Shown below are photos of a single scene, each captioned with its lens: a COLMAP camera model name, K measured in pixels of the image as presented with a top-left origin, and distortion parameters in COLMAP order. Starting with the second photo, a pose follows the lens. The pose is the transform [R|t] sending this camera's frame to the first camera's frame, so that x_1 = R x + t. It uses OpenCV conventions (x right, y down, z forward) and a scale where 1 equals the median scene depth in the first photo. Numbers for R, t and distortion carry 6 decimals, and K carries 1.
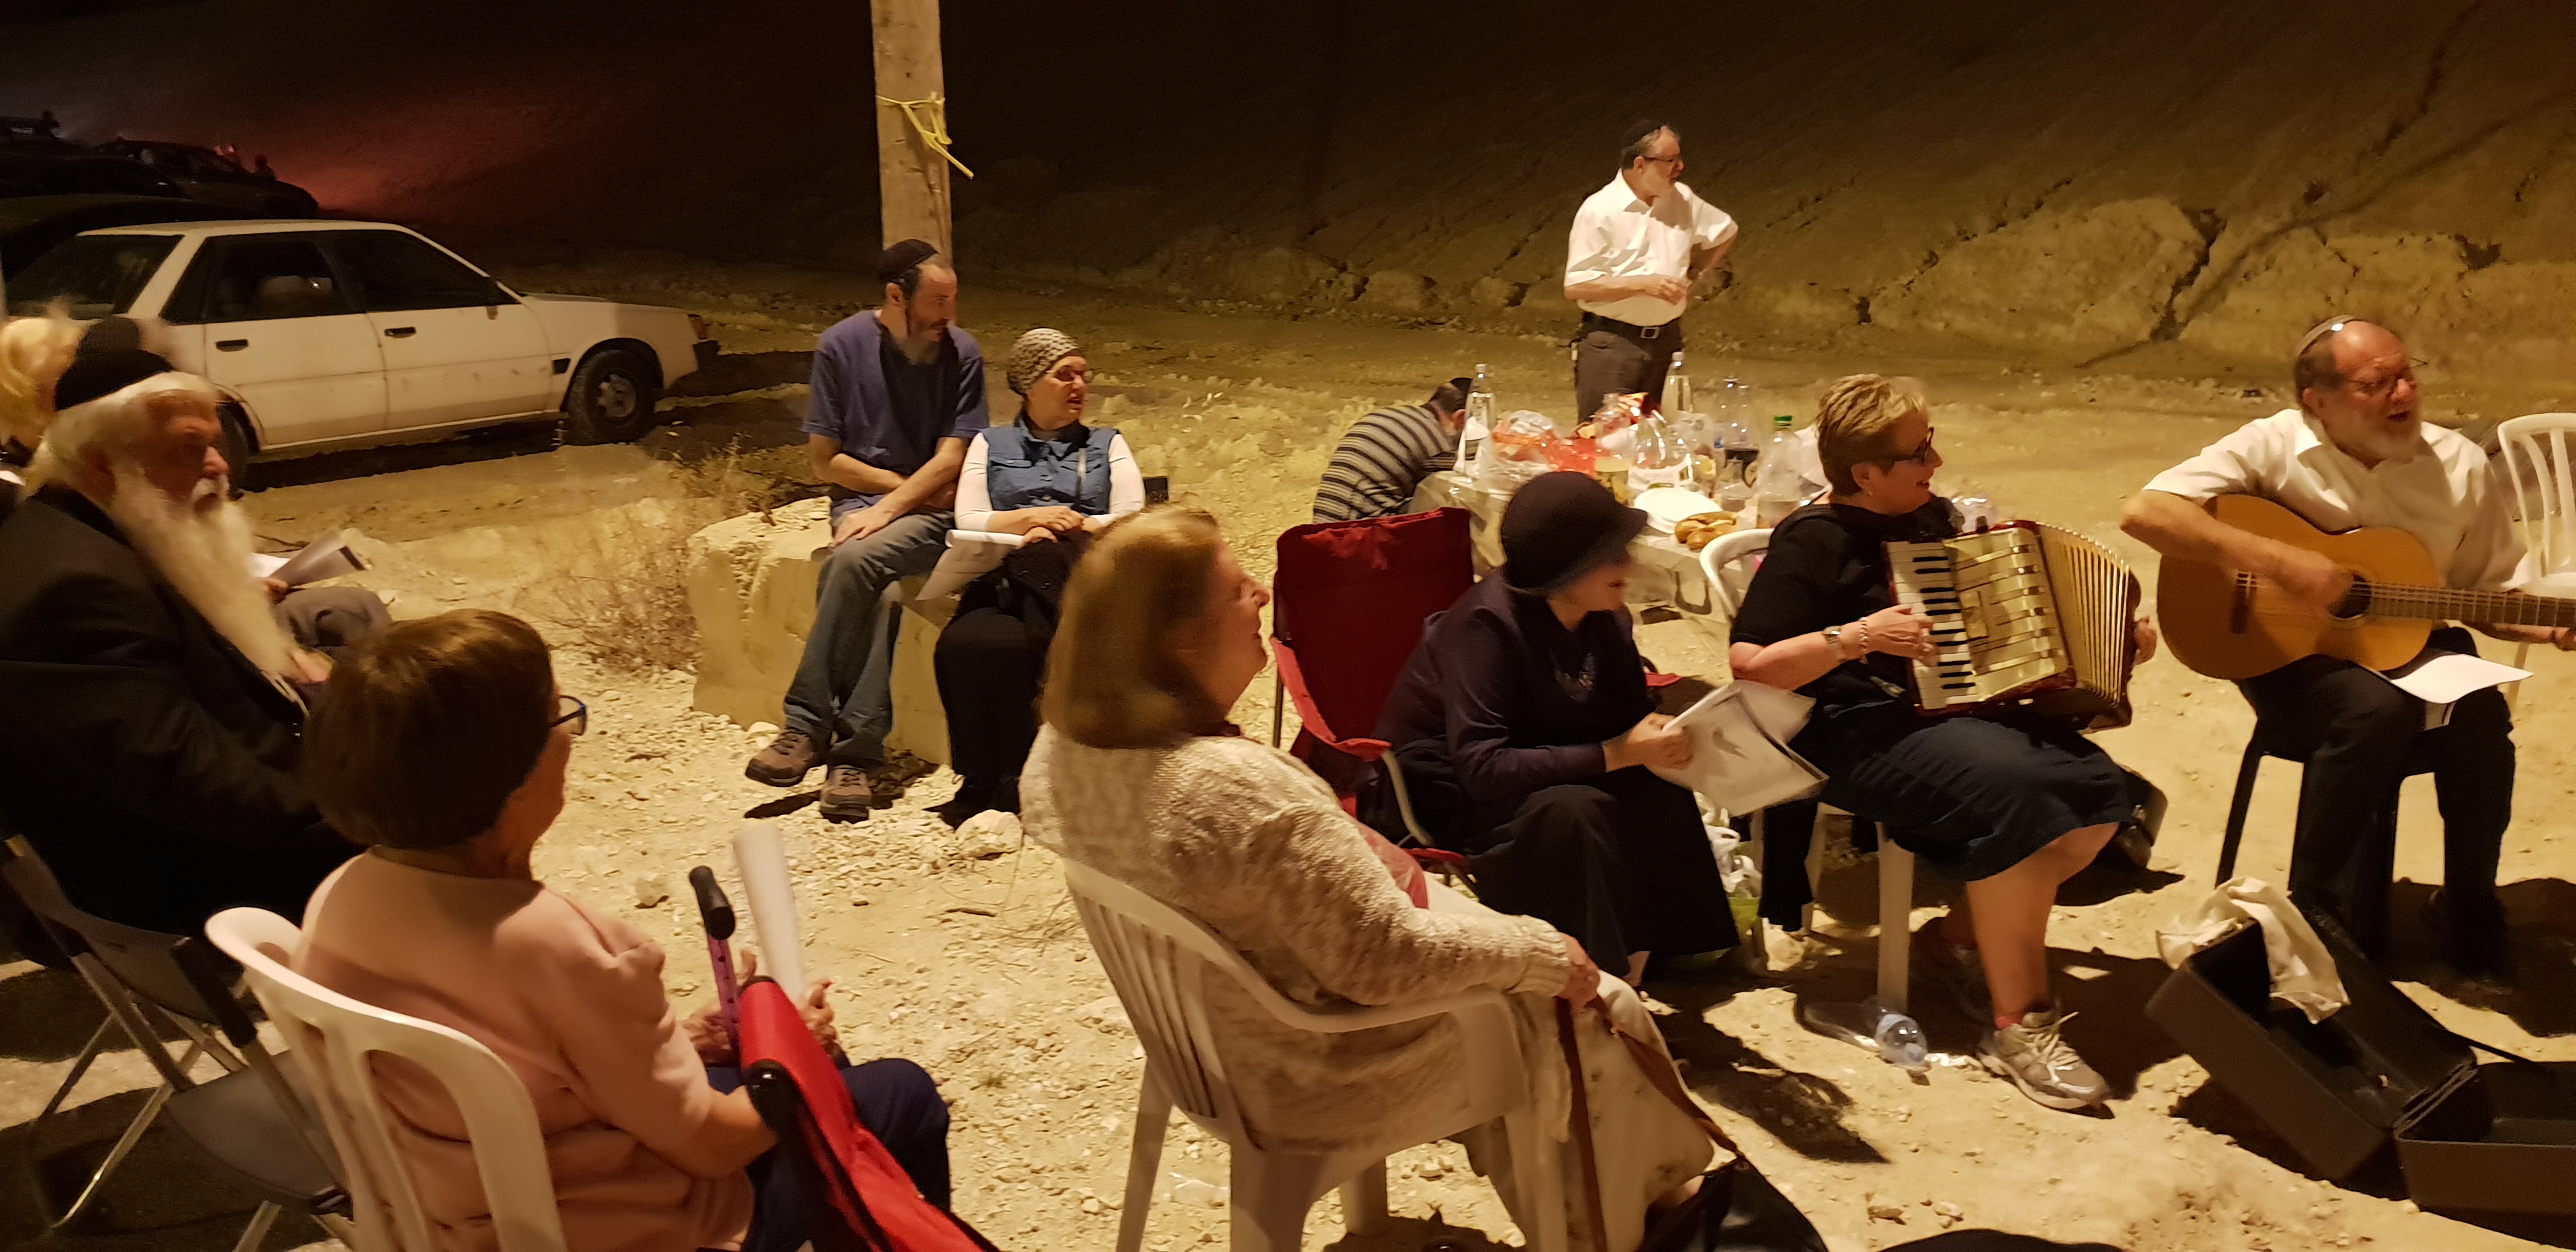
lens RADIAL K [[2052.9, 0, 1288.0], [0, 2052.9, 626.0], [0, 0, 1]] dist [0.009581, 0.007757]
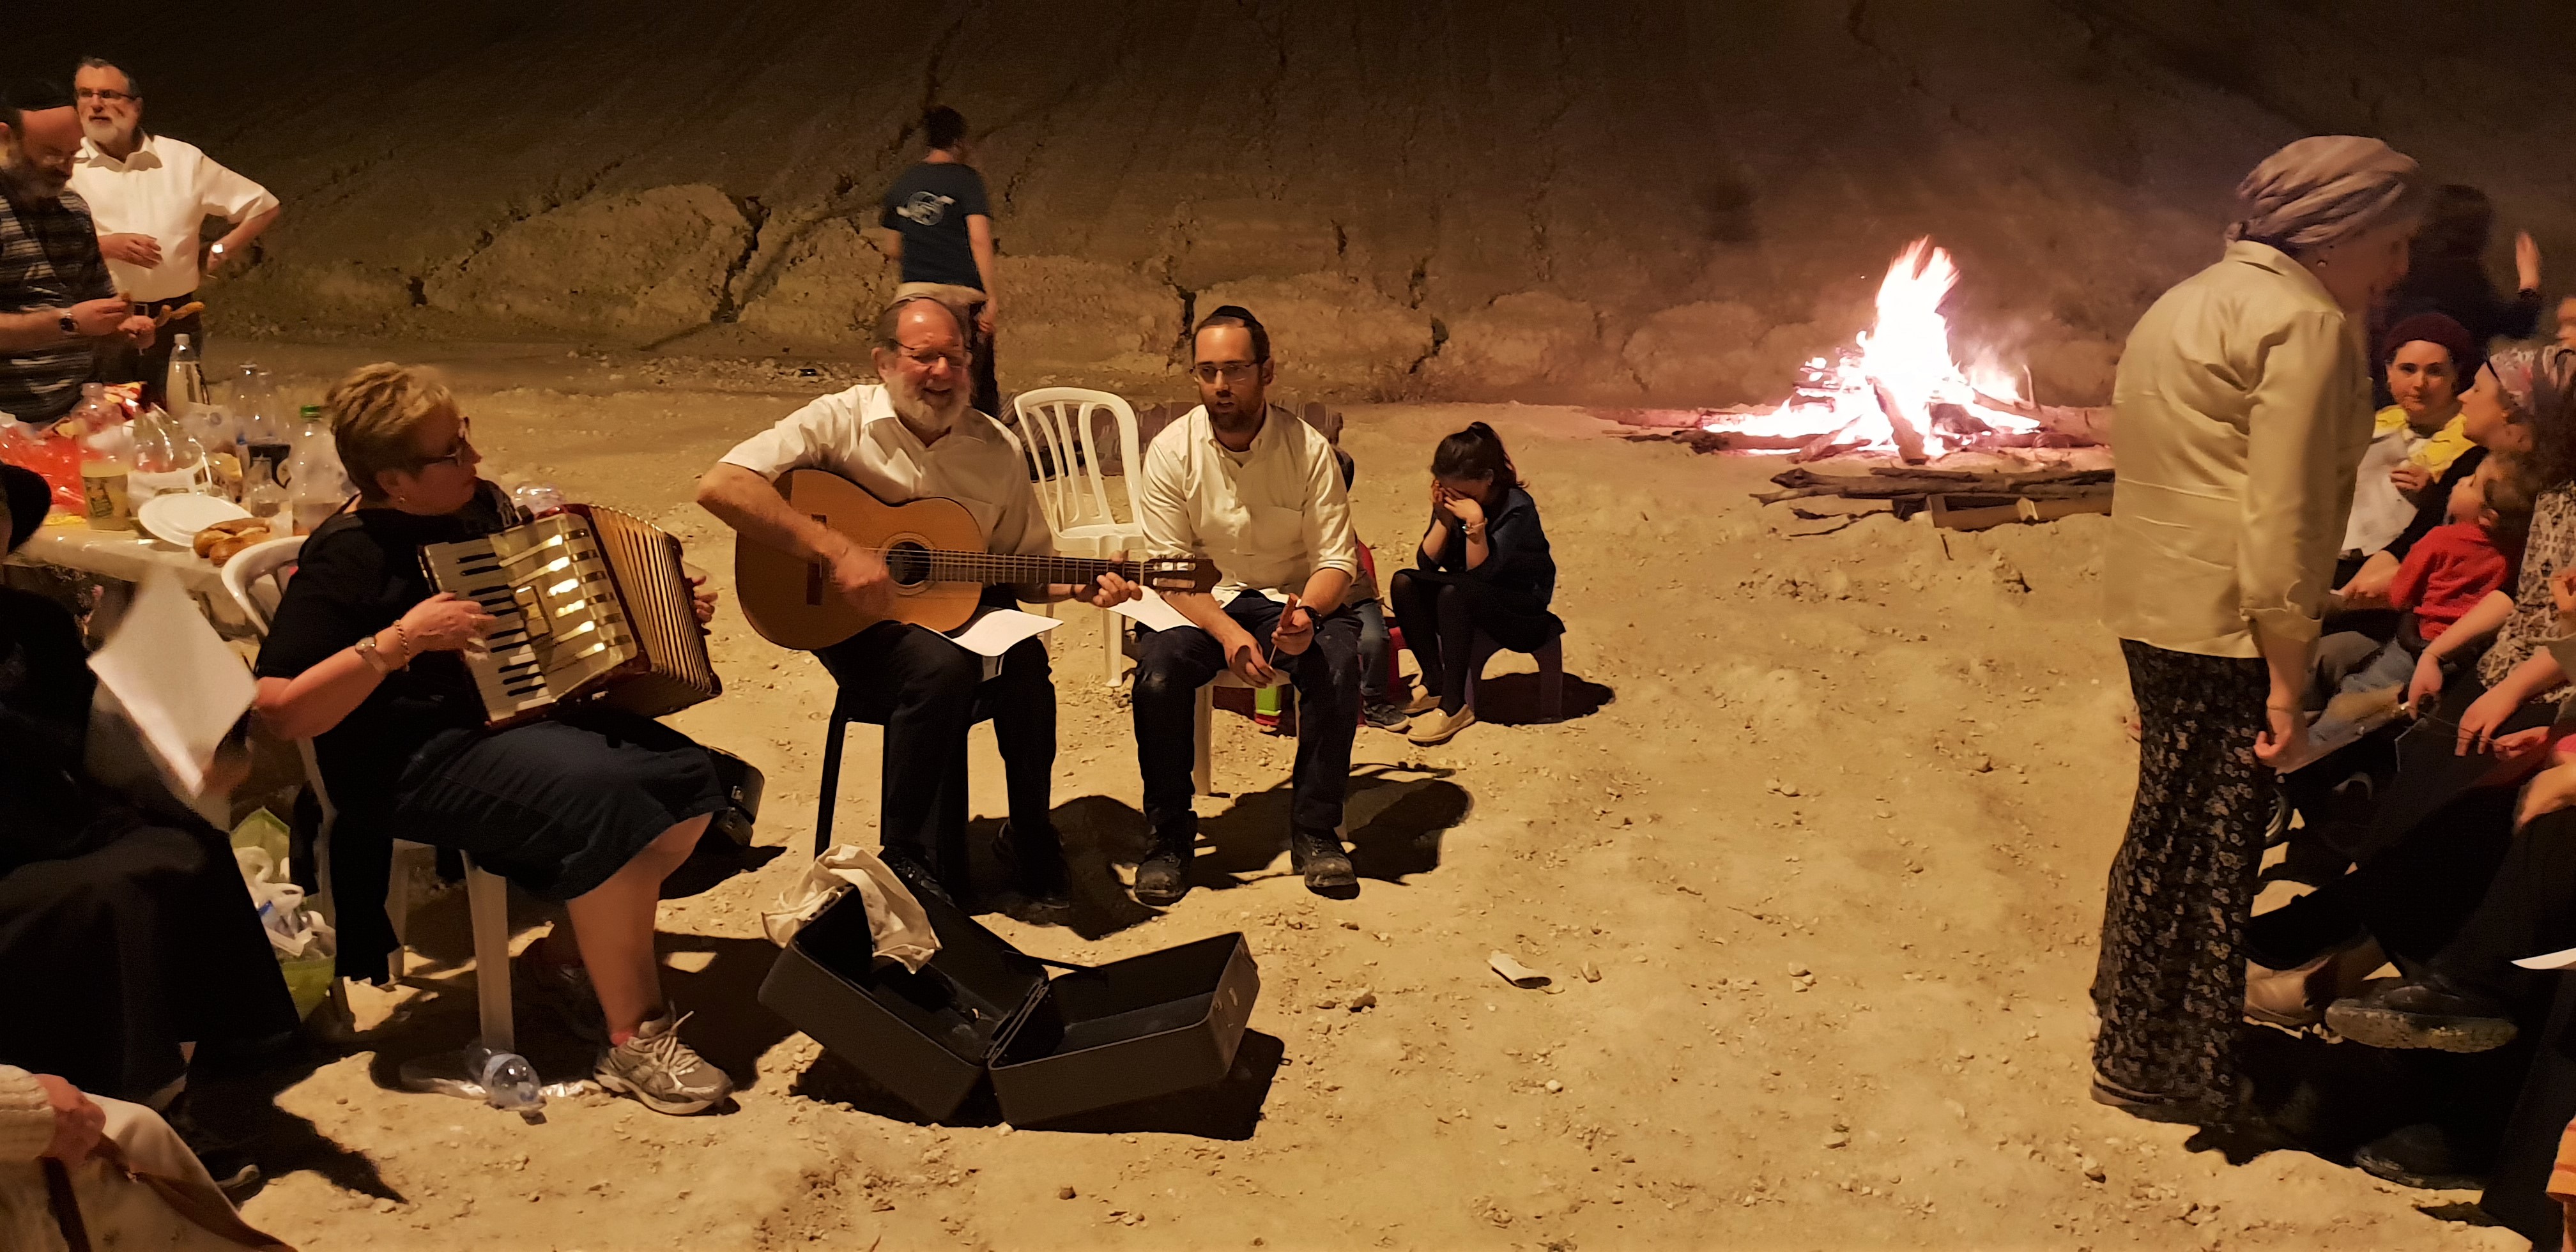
lens RADIAL K [[2074.3, 0, 1278.9], [0, 2074.3, 571.8], [0, 0, 1]] dist [0.049429, -0.094122]
pose [[0.792002, -0.074595, 0.605945, 0.017533], [0.086450, 0.996210, 0.009644, -0.003564], [-0.604367, 0.044746, 0.795448, 0.032705]]
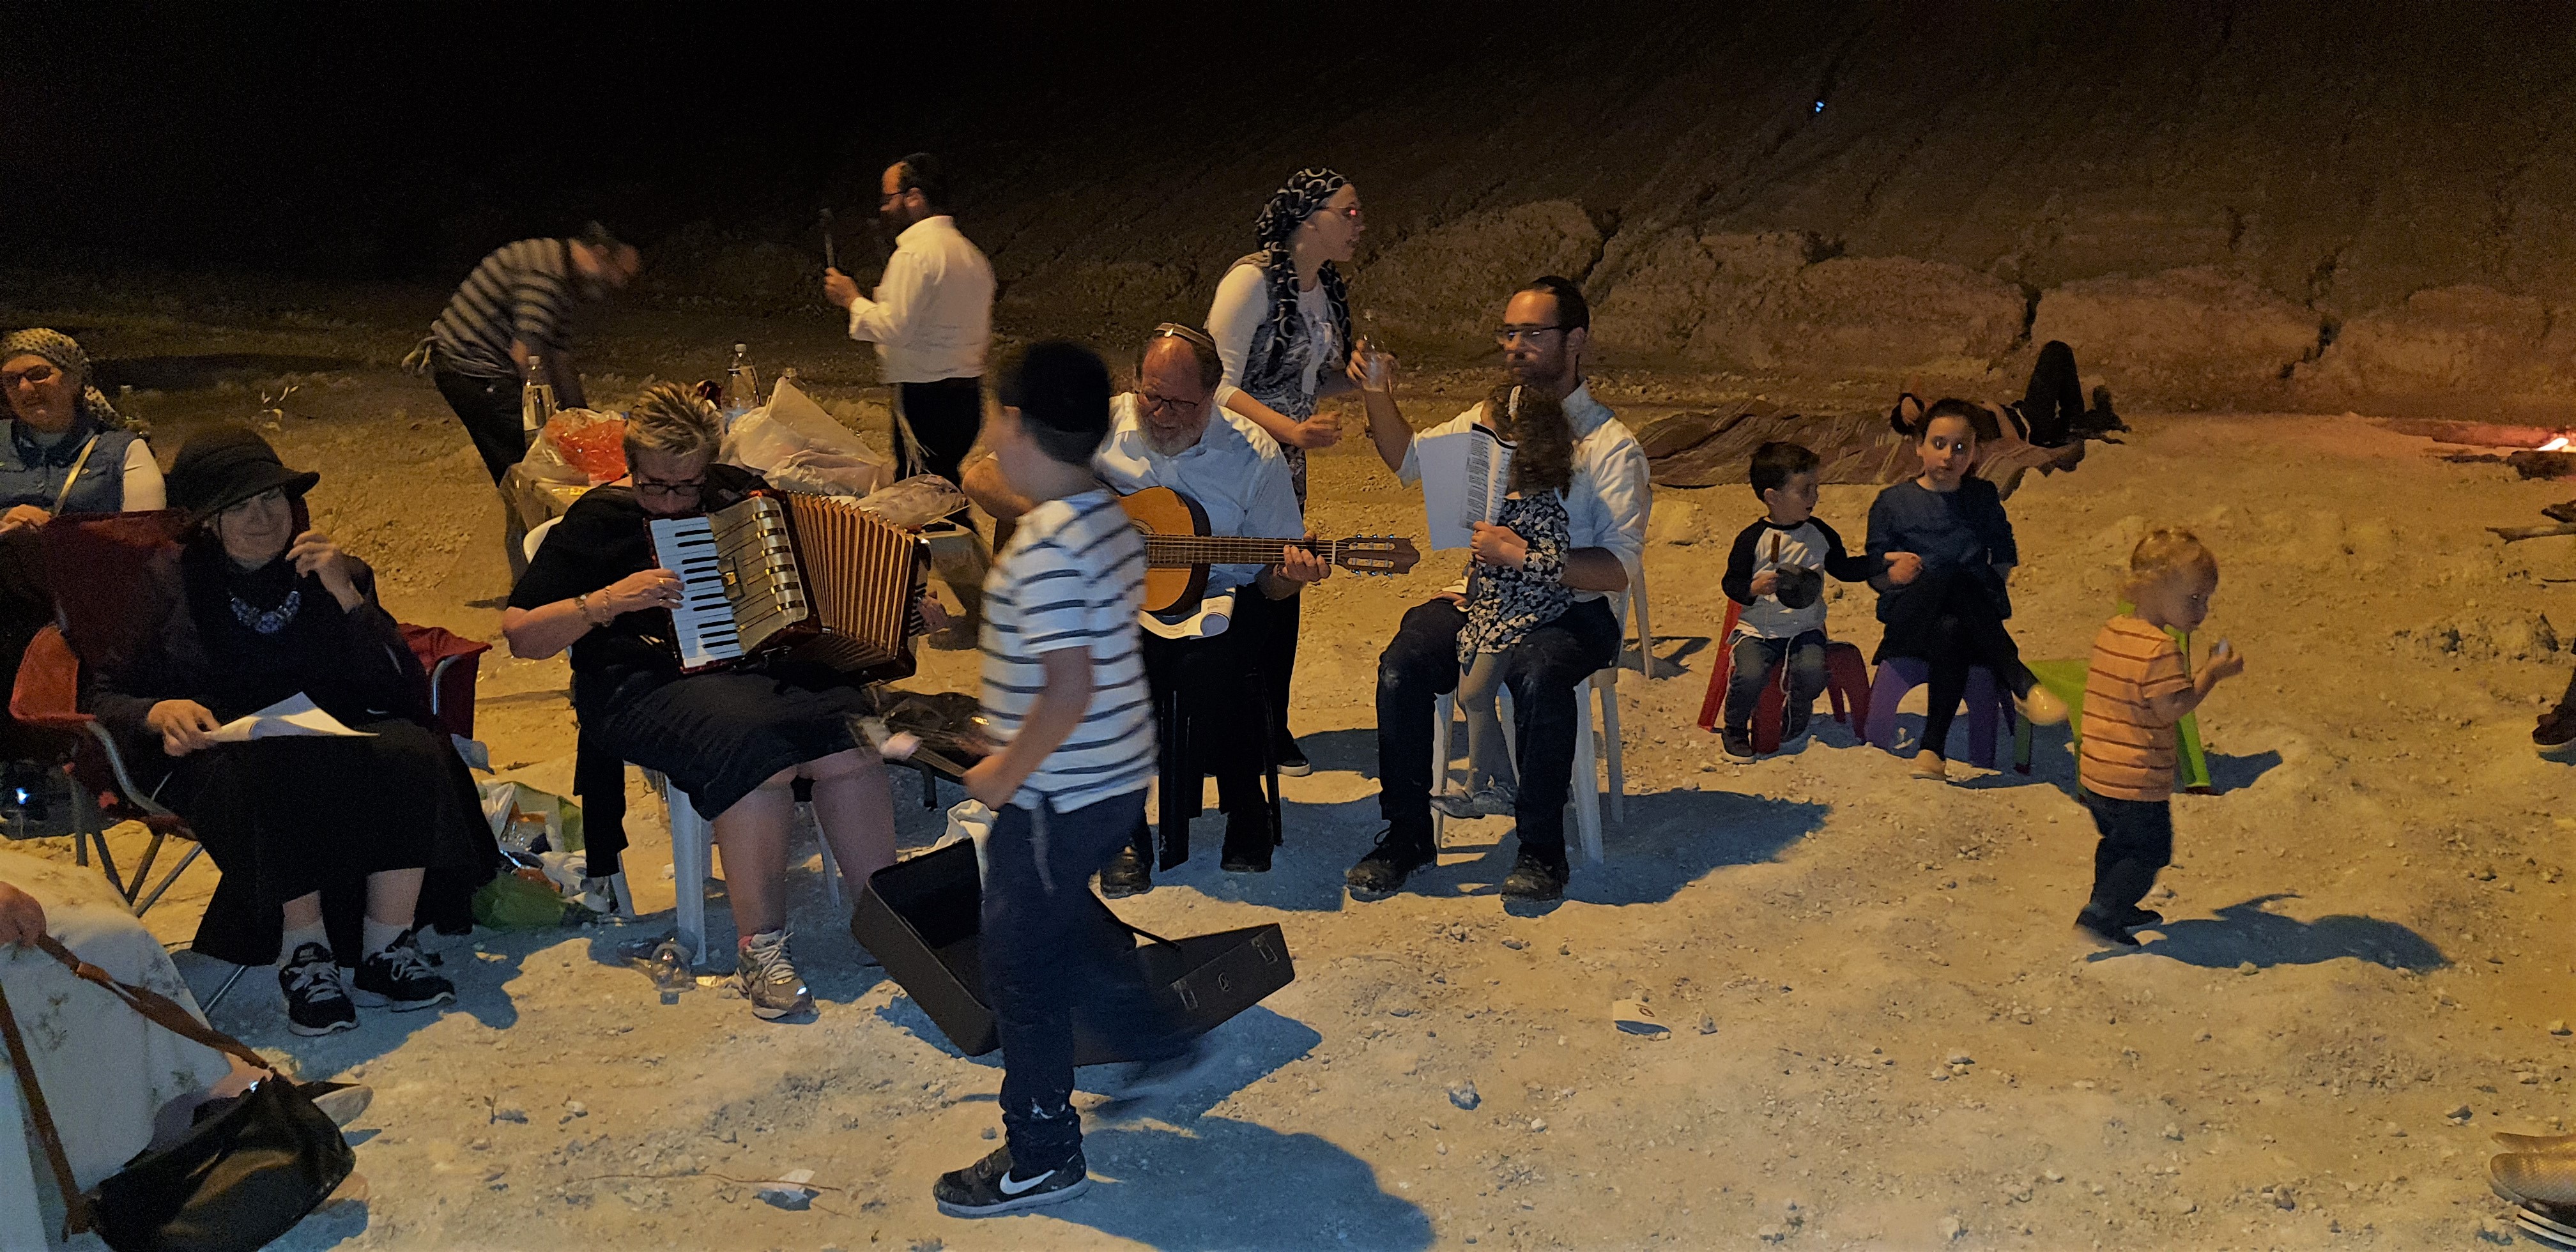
lens RADIAL K [[2024.8, 0, 1315.9], [0, 2024.8, 619.5], [0, 0, 1]] dist [0.229620, -0.543202]
pose [[0.983070, -0.033499, 0.180141, 0.286582], [0.033872, 0.999426, 0.001005, 0.017992], [-0.180071, 0.005114, 0.983640, -0.085692]]
